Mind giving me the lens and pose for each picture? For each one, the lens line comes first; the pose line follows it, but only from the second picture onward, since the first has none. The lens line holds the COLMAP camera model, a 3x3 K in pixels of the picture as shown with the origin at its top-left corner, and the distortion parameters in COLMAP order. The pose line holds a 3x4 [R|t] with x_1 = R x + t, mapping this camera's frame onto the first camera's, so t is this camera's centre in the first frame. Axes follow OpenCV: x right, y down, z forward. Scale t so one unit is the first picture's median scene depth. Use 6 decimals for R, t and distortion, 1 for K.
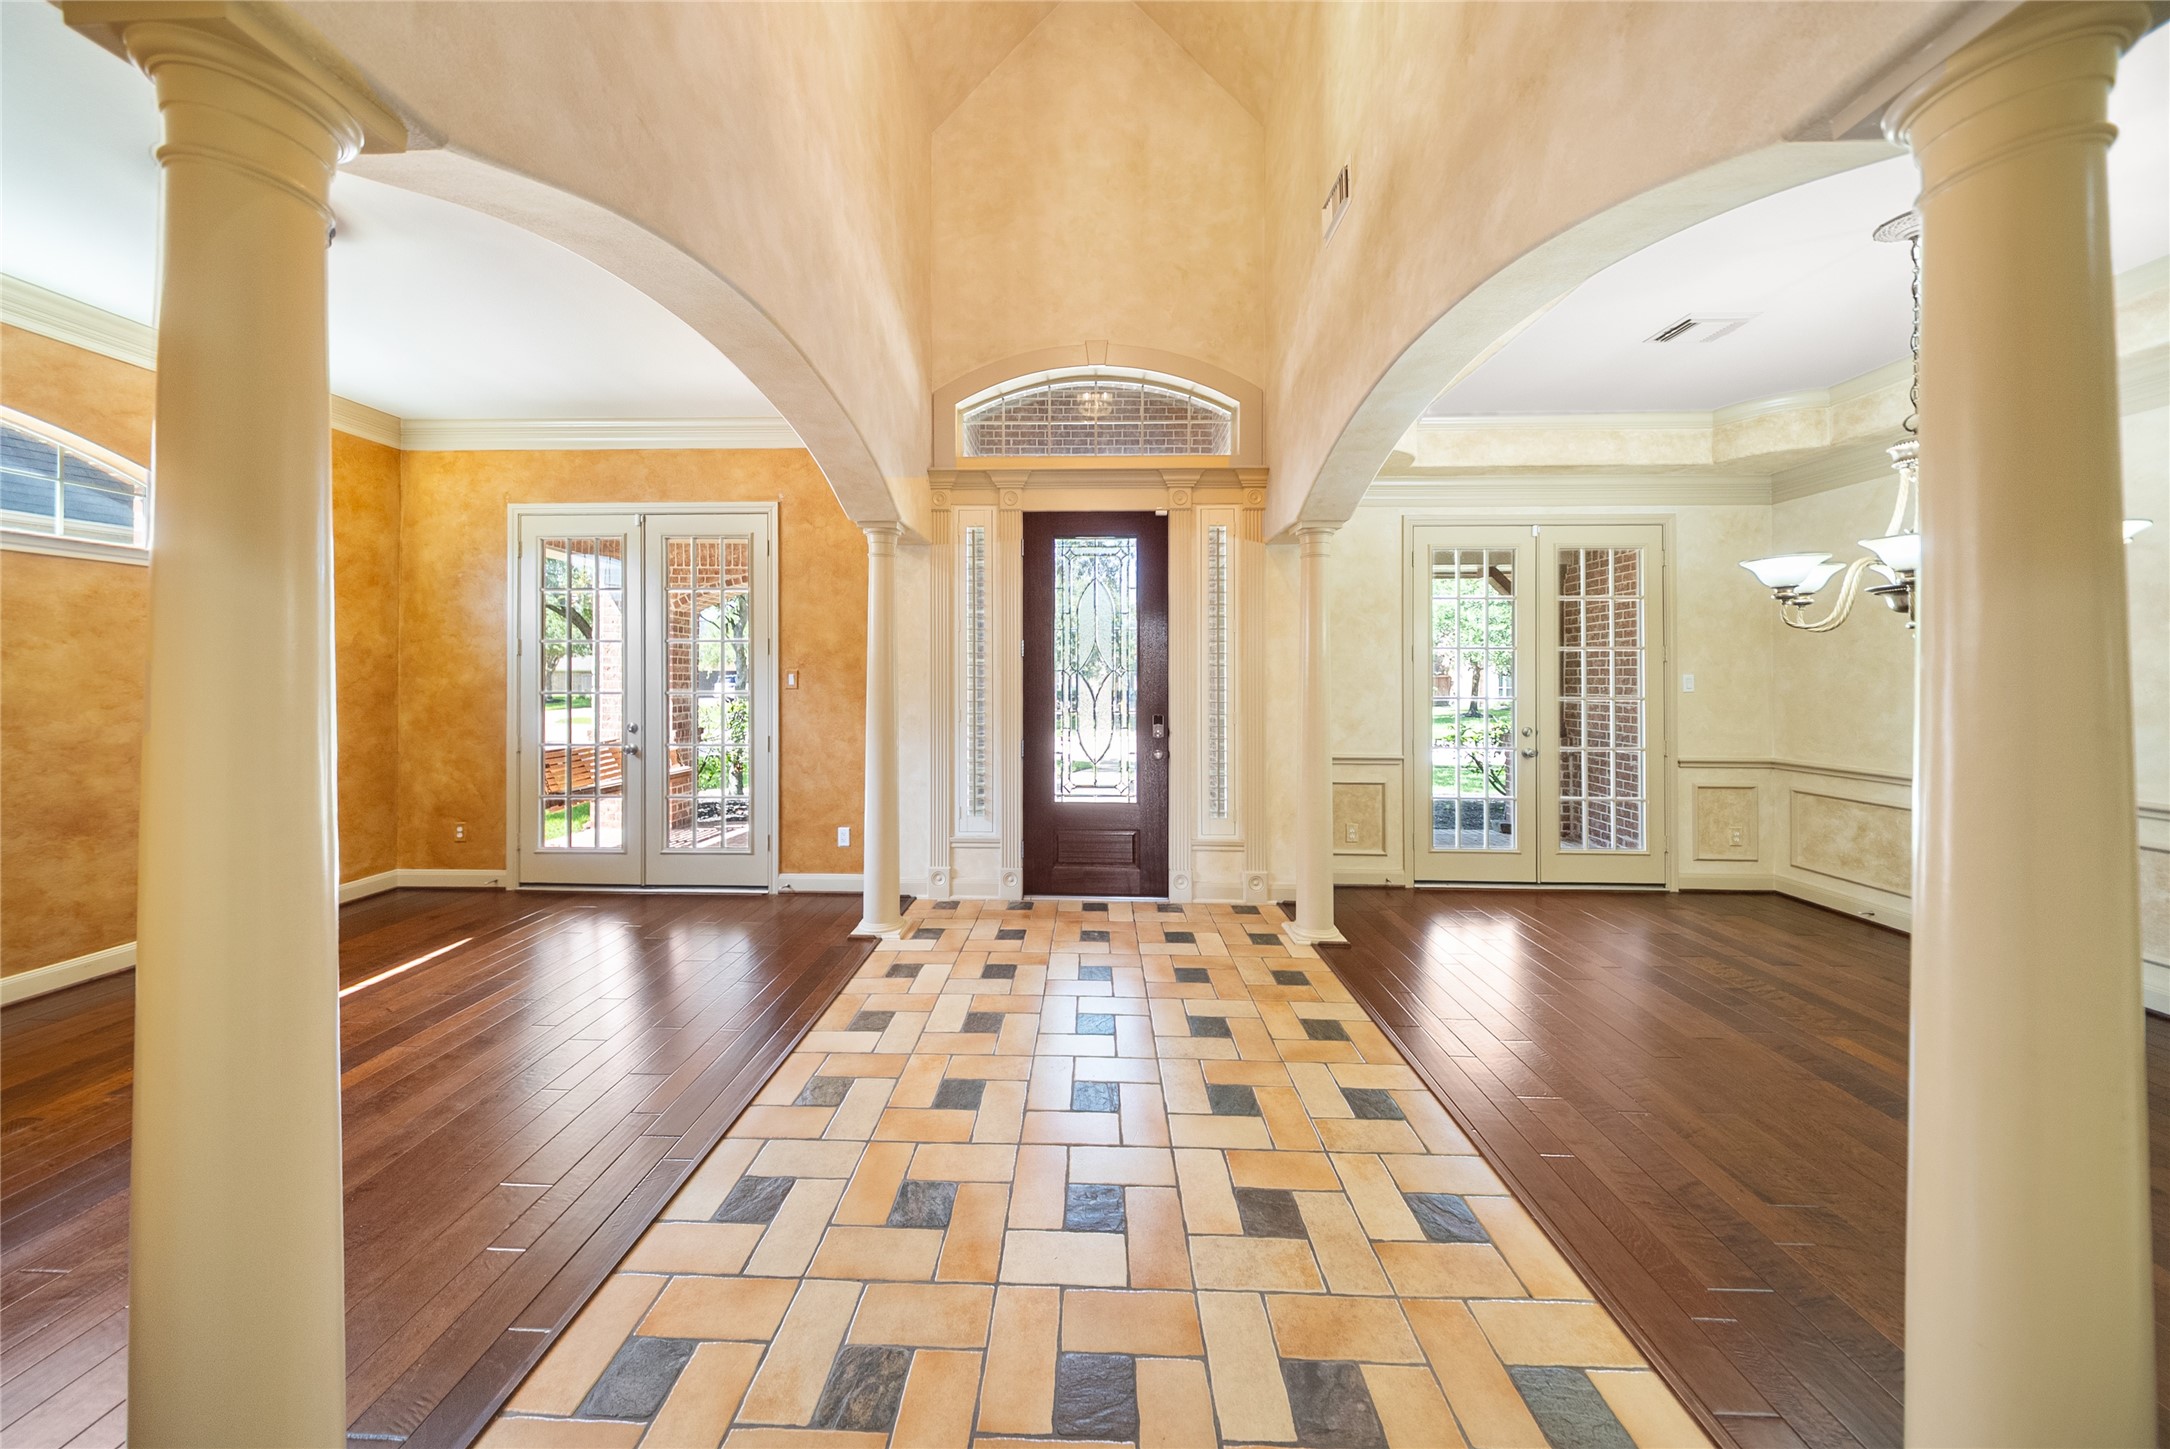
lens RADIAL K [[634.7, 0, 1085.0], [0, 634.7, 724.5], [0, 0, 1]] dist [0.000508, -0.001424]
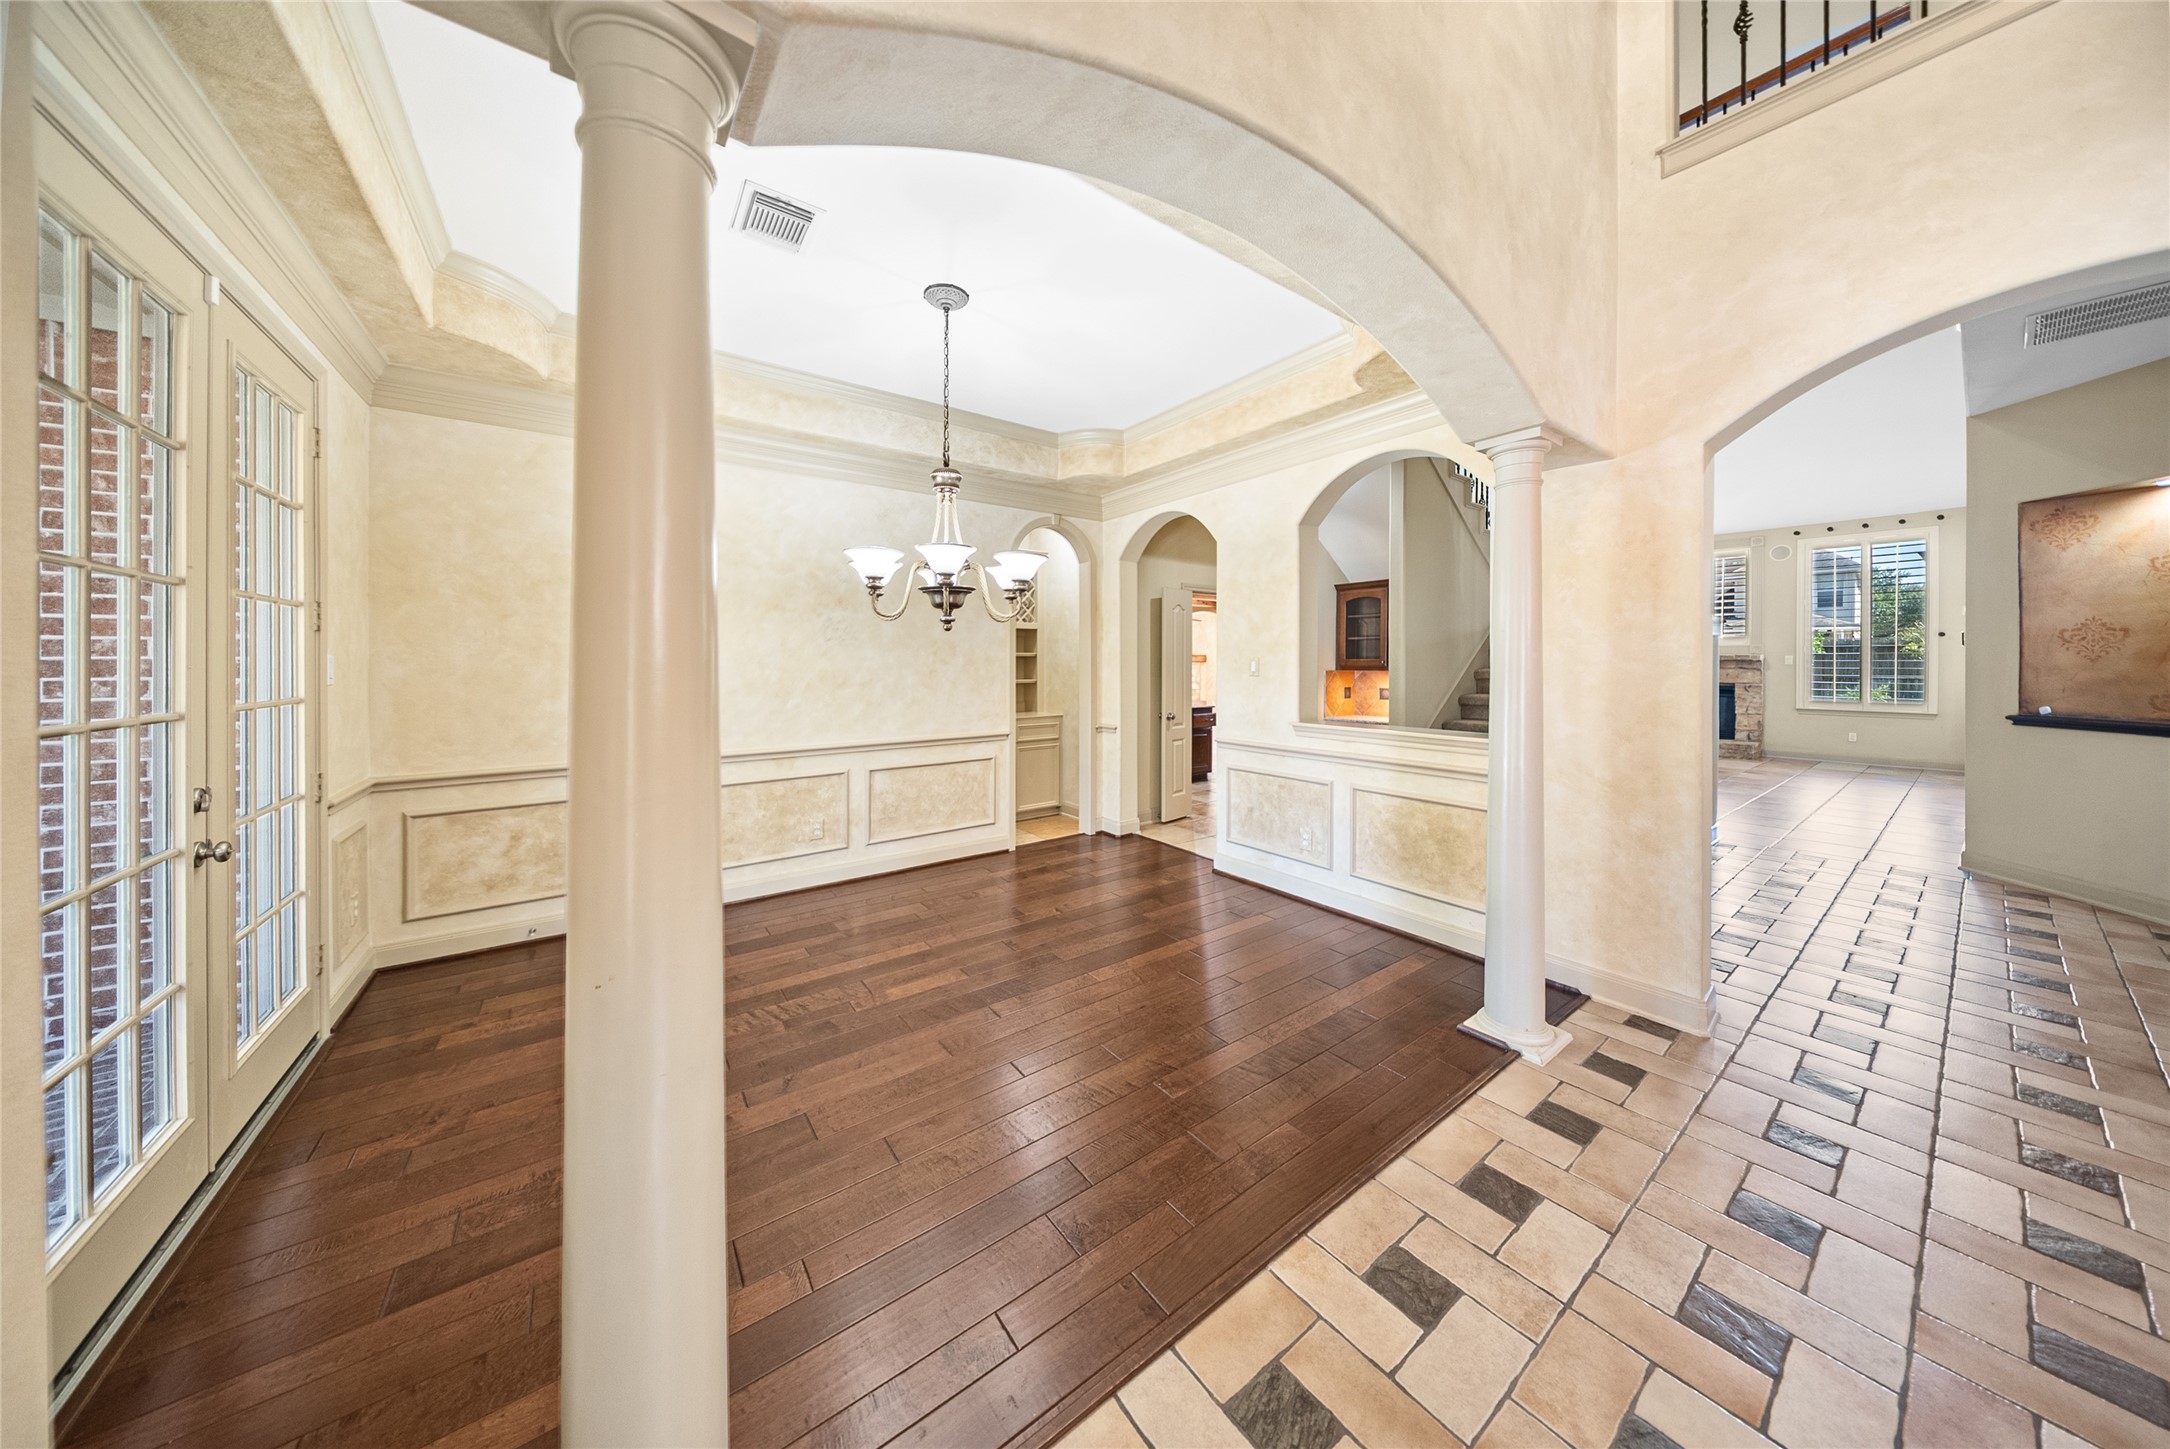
lens RADIAL K [[670.2, 0, 1087.7], [0, 670.2, 662.3], [0, 0, 1]] dist [-0.000298, -0.000073]
pose [[-0.610376, -0.004751, 0.792098, 0.076898], [0.055430, 0.997274, 0.048696, -0.102826], [-0.790170, 0.073629, -0.608449, 1.337892]]
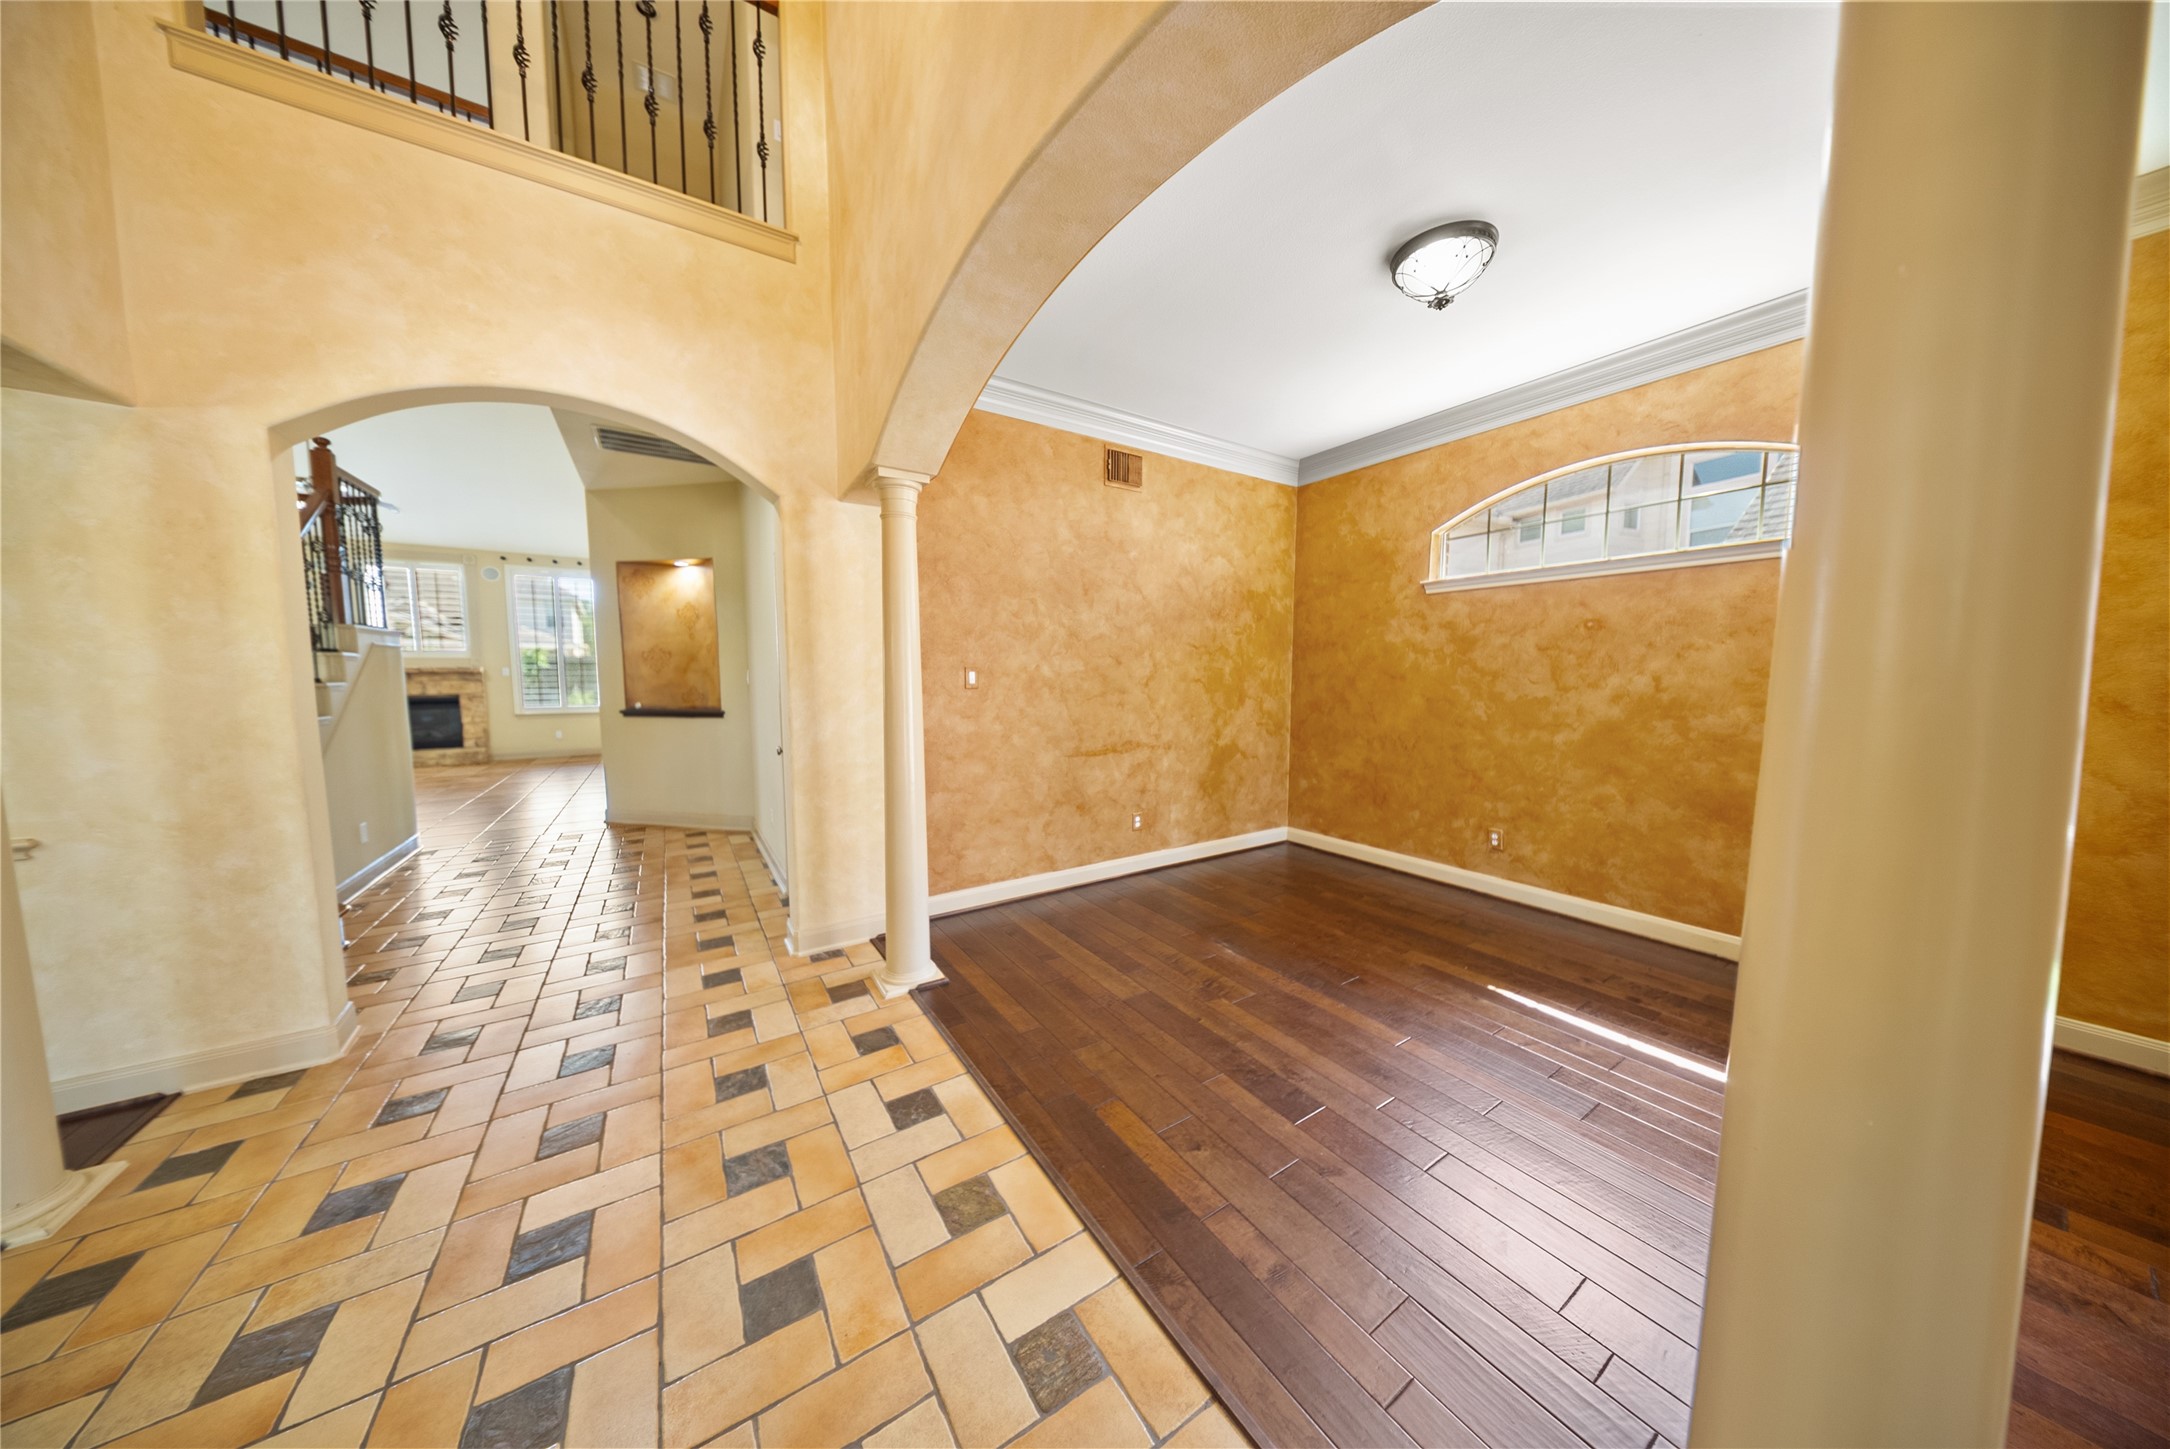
lens RADIAL K [[640.9, 0, 1085.5], [0, 640.9, 727.8], [0, 0, 1]] dist [0.000185, -0.000041]
pose [[-0.829669, 0.046737, -0.556295, -0.093973], [-0.041332, 0.988612, 0.144701, -0.102601], [0.556723, 0.143047, -0.818289, 1.342719]]
